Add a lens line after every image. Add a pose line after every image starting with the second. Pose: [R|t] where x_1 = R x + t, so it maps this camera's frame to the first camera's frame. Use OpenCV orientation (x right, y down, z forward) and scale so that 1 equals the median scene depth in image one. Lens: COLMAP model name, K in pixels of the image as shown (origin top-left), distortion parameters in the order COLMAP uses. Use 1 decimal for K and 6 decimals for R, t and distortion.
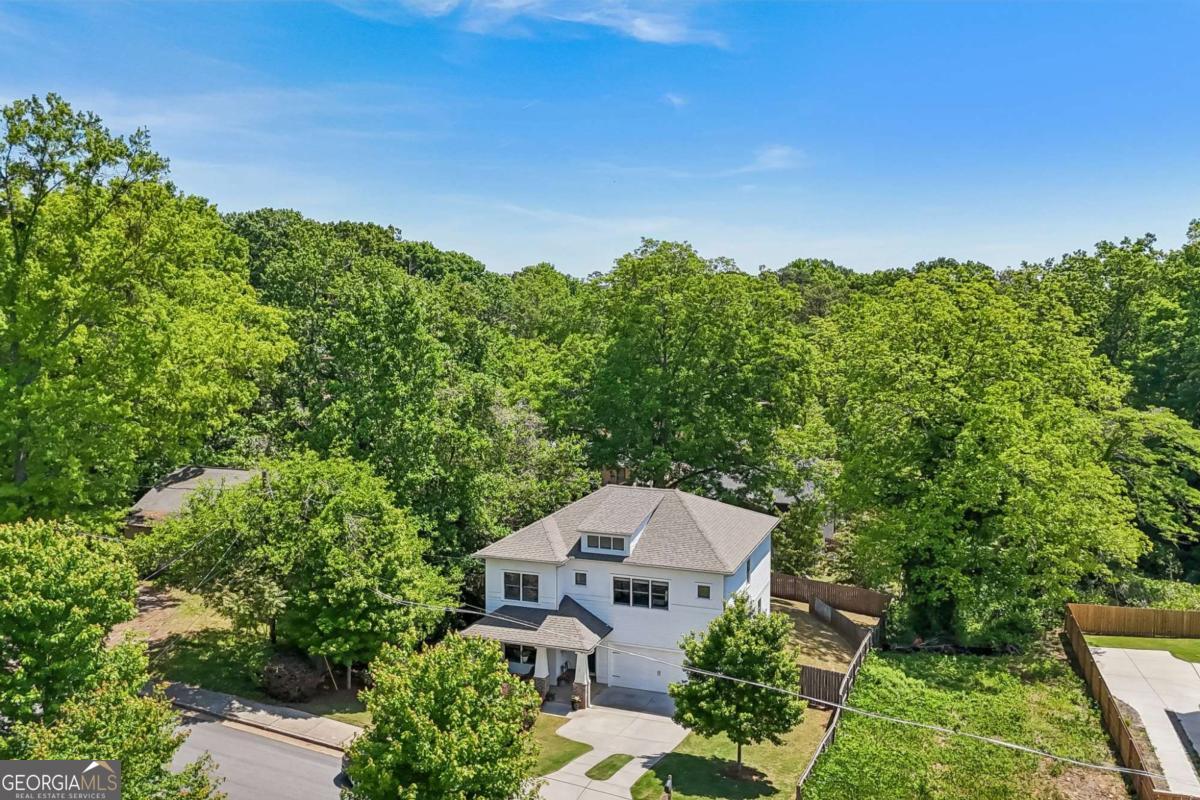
lens RADIAL K [[1045.9, 0, 600.0], [0, 1045.9, 400.0], [0, 0, 1]] dist [0.084271, -0.109909]
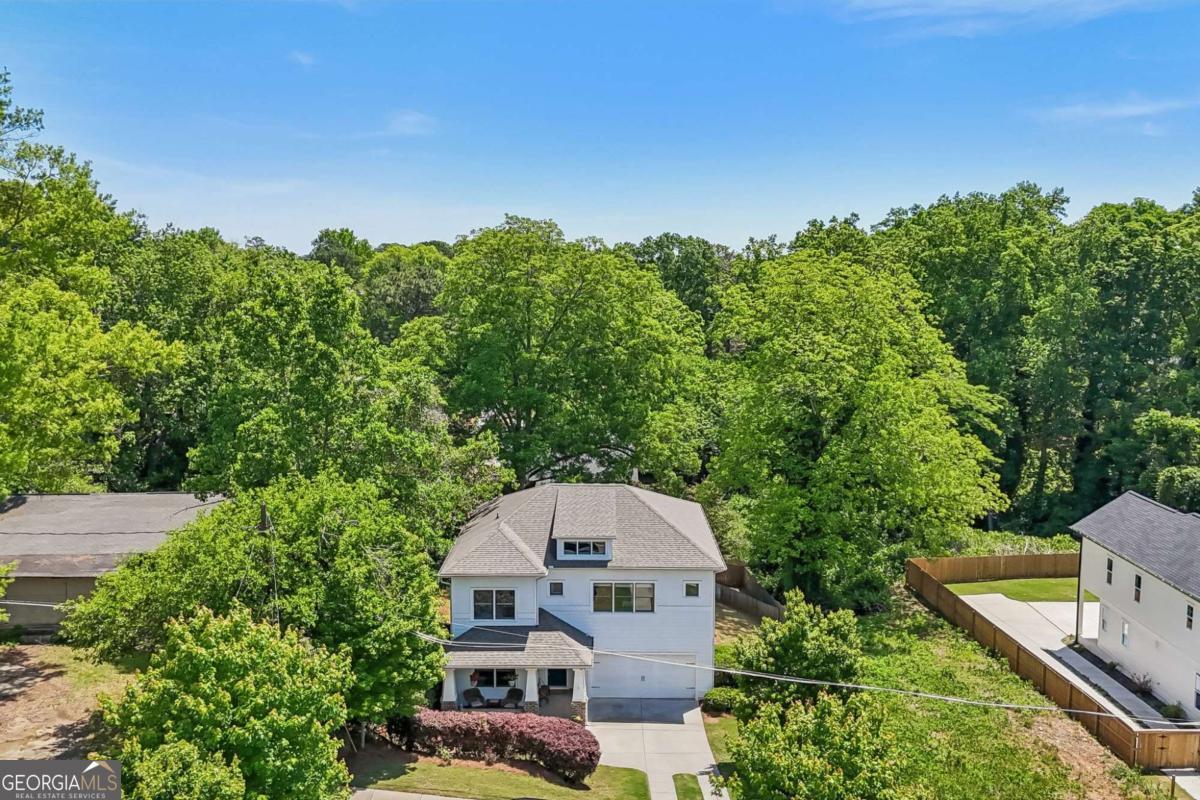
lens RADIAL K [[1045.9, 0, 600.0], [0, 1045.9, 400.0], [0, 0, 1]] dist [0.084271, -0.109909]
pose [[0.942814, -0.043515, 0.330466, -0.283977], [0.033074, 0.998762, 0.037156, -0.029843], [-0.331674, -0.024101, 0.943086, 0.116094]]
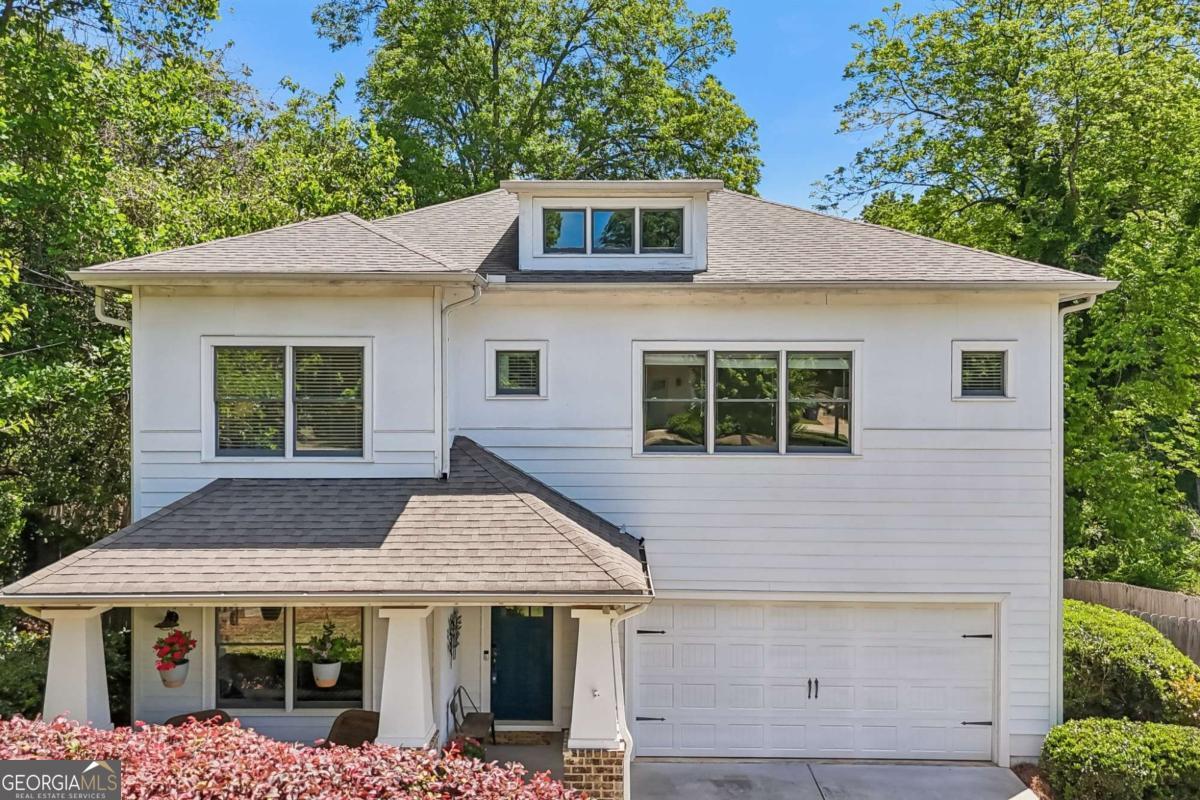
lens RADIAL K [[1045.9, 0, 600.0], [0, 1045.9, 400.0], [0, 0, 1]] dist [0.084271, -0.109909]
pose [[0.943743, -0.001790, 0.330675, -0.089163], [0.033263, 0.995427, -0.089546, 0.204955], [-0.329003, 0.095507, 0.939487, 0.743408]]
